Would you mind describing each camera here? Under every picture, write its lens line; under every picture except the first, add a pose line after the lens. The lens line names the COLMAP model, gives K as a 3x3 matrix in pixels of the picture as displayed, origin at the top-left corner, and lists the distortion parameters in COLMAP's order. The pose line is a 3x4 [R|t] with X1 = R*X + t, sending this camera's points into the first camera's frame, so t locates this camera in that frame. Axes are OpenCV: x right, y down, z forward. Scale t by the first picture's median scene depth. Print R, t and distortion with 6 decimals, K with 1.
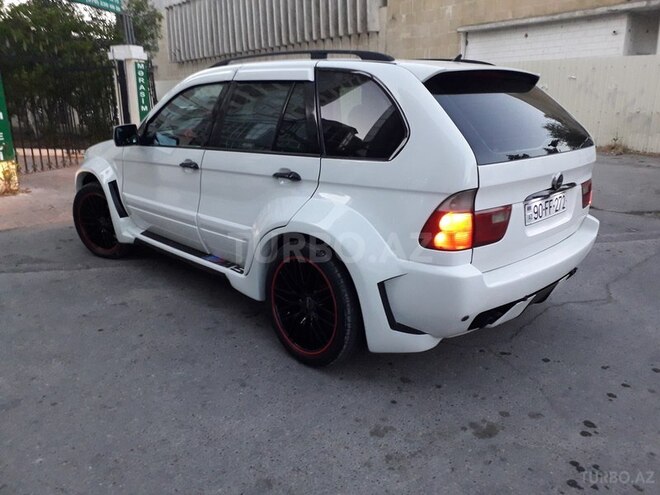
lens RADIAL K [[540.5, 0, 332.7], [0, 540.5, 242.9], [0, 0, 1]] dist [0.045029, -0.062644]
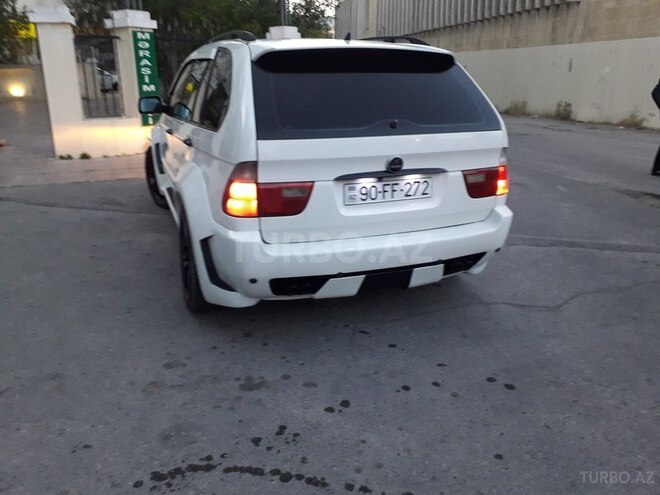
lens RADIAL K [[540.5, 0, 334.2], [0, 540.5, 244.2], [0, 0, 1]] dist [0.045029, -0.062644]
pose [[0.911160, 0.131723, -0.390430, 0.662924], [-0.115749, 0.991196, 0.064281, -0.019428], [0.395461, -0.013379, 0.918386, 0.056790]]
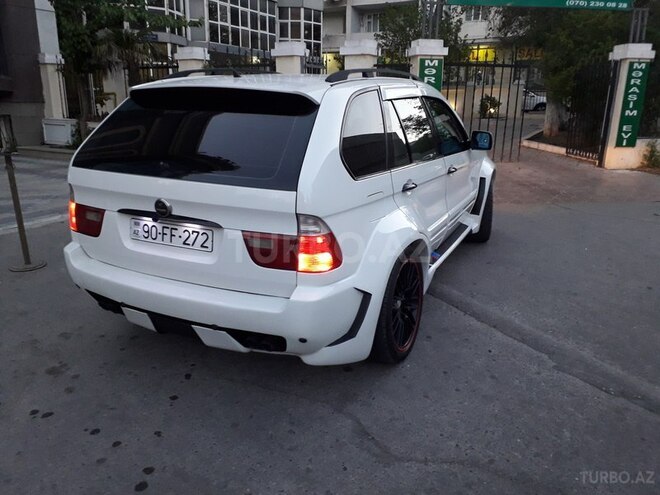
lens RADIAL K [[540.5, 0, 334.5], [0, 540.5, 243.1], [0, 0, 1]] dist [0.045029, -0.062644]
pose [[0.303173, 0.272702, -0.913083, 1.269632], [-0.265228, 0.944465, 0.194011, -0.291690], [0.915282, 0.183356, 0.358664, 0.879871]]
